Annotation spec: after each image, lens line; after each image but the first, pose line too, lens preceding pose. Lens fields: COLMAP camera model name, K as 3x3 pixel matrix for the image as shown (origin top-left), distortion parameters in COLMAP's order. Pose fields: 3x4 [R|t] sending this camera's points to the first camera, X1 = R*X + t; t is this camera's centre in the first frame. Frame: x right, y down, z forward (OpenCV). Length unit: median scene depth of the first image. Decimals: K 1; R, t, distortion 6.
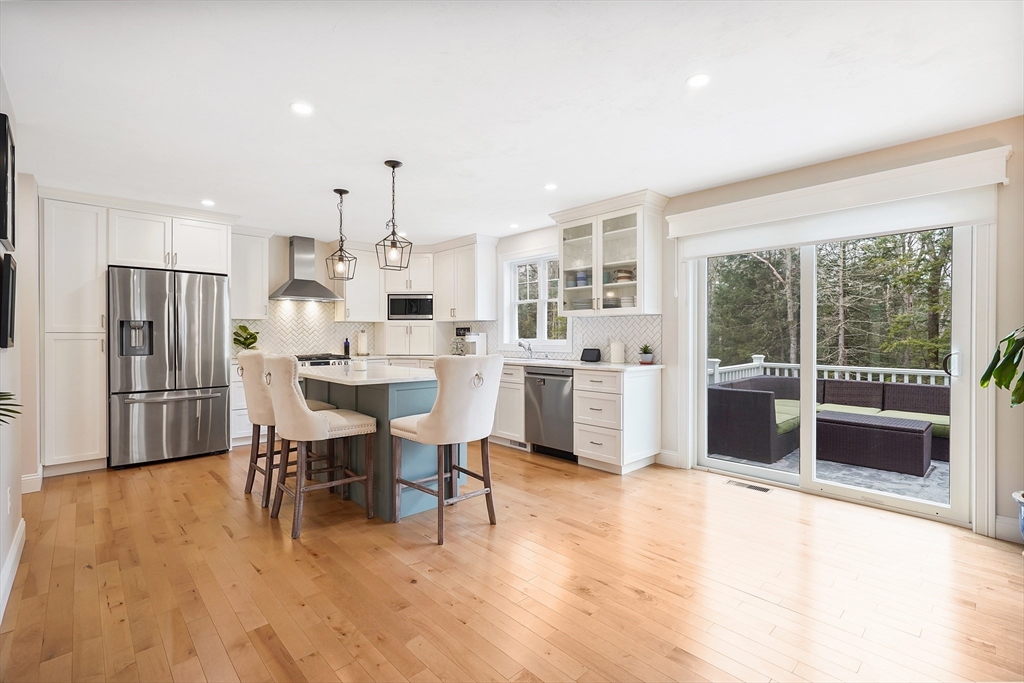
lens RADIAL K [[457.3, 0, 513.0], [0, 457.3, 340.0], [0, 0, 1]] dist [-0.002231, 0.001006]
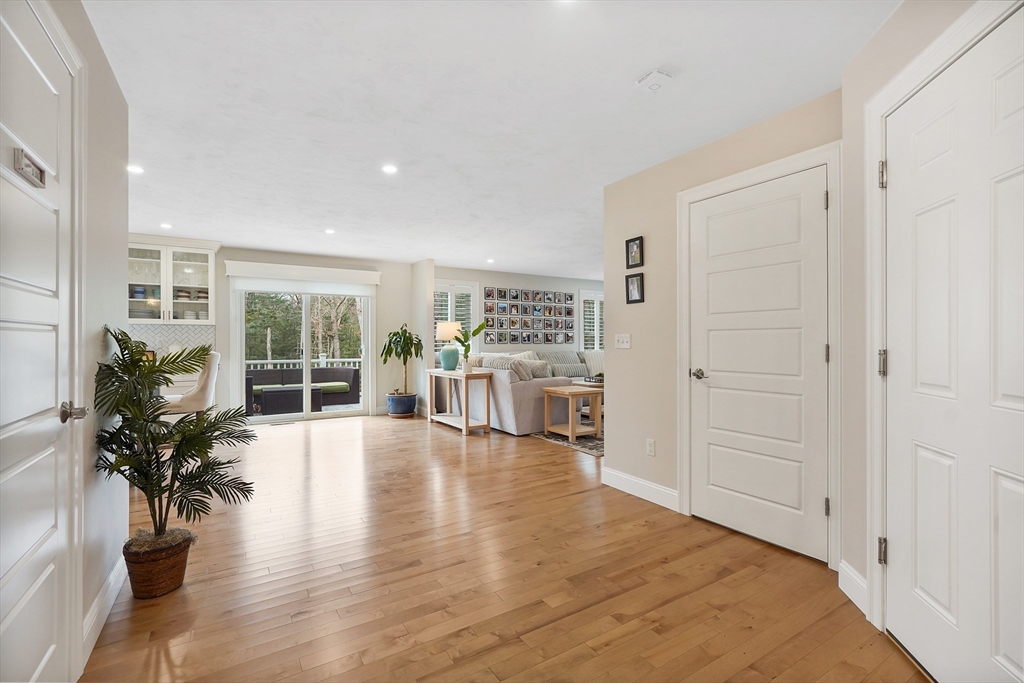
lens RADIAL K [[457.3, 0, 506.4], [0, 457.3, 346.3], [0, 0, 1]] dist [-0.002231, 0.001006]
pose [[0.189939, -0.011085, 0.981733, -0.908877], [0.008522, 0.999917, 0.009642, 0.004428], [-0.981759, 0.006535, 0.190017, -0.177431]]
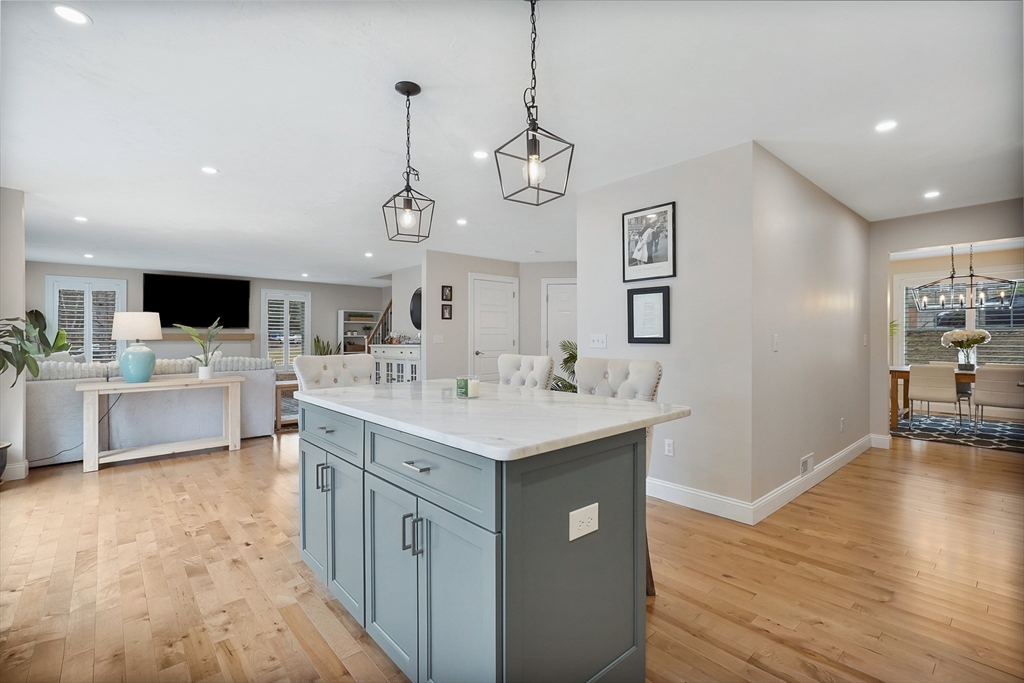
lens RADIAL K [[457.3, 0, 512.1], [0, 457.3, 336.9], [0, 0, 1]] dist [-0.002231, 0.001006]
pose [[-0.999063, 0.003941, 0.043088, -0.357118], [0.004083, 0.999987, 0.003200, -0.007022], [-0.043075, 0.003373, -0.999066, 1.300297]]
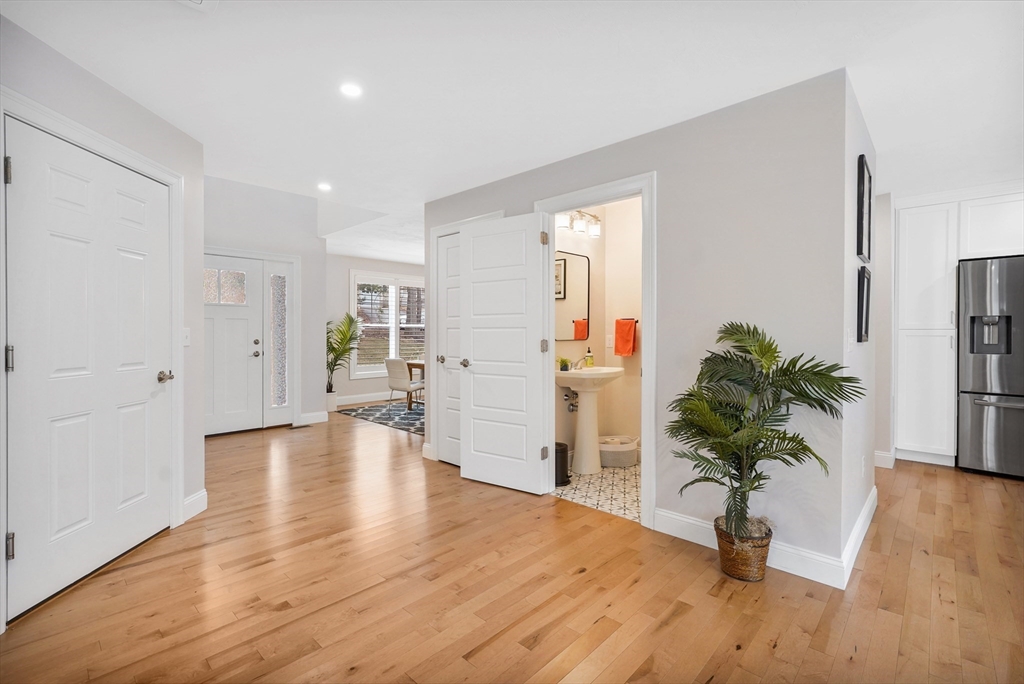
lens RADIAL K [[457.3, 0, 510.9], [0, 457.3, 335.1], [0, 0, 1]] dist [-0.002231, 0.001006]
pose [[0.052699, 0.006264, -0.998591, 0.040232], [-0.009021, 0.999943, 0.005796, -0.000446], [0.998570, 0.008703, 0.052752, -0.008297]]
